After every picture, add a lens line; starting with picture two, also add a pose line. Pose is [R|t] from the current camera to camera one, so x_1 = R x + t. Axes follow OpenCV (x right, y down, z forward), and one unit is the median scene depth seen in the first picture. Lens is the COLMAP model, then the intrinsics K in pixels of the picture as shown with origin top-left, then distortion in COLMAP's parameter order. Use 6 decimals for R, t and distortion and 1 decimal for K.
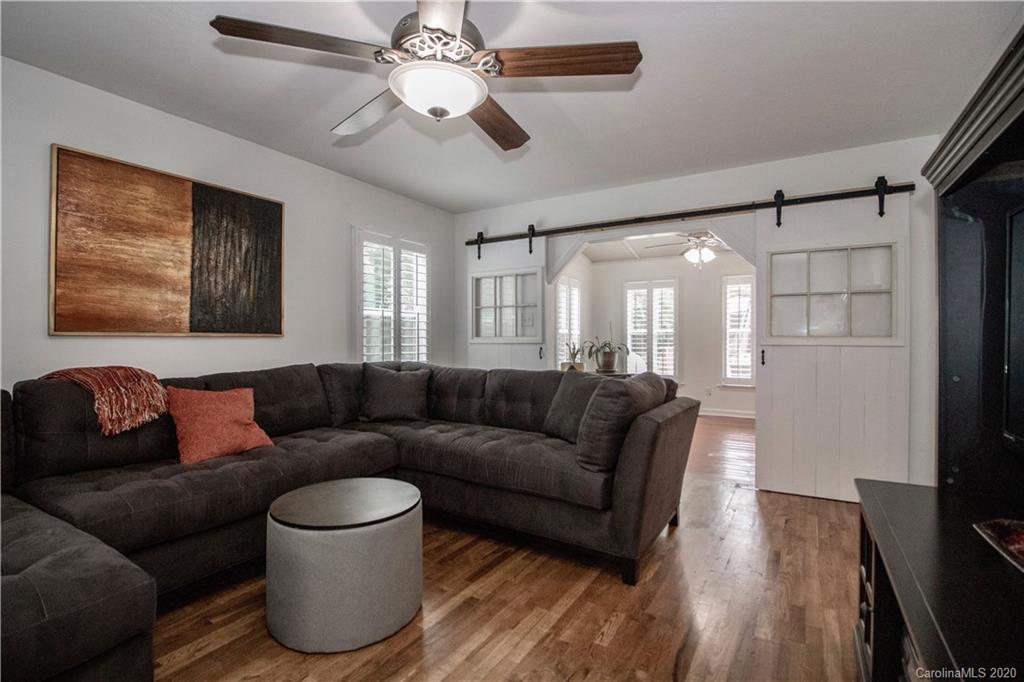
lens RADIAL K [[488.4, 0, 512.0], [0, 488.4, 342.0], [0, 0, 1]] dist [-0.011317, -0.006207]
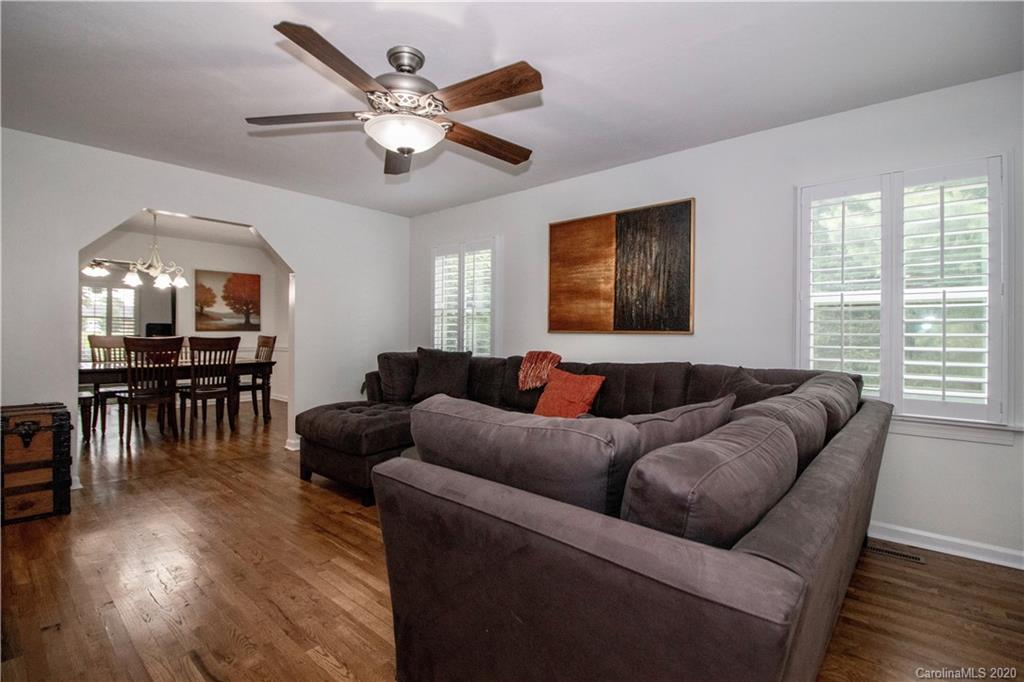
lens RADIAL K [[488.4, 0, 517.6], [0, 488.4, 338.0], [0, 0, 1]] dist [-0.011317, -0.006207]
pose [[-0.175306, -0.009004, -0.984473, 0.659491], [-0.025580, 0.999662, -0.004588, 0.011833], [0.984182, 0.024379, -0.175477, 0.980607]]
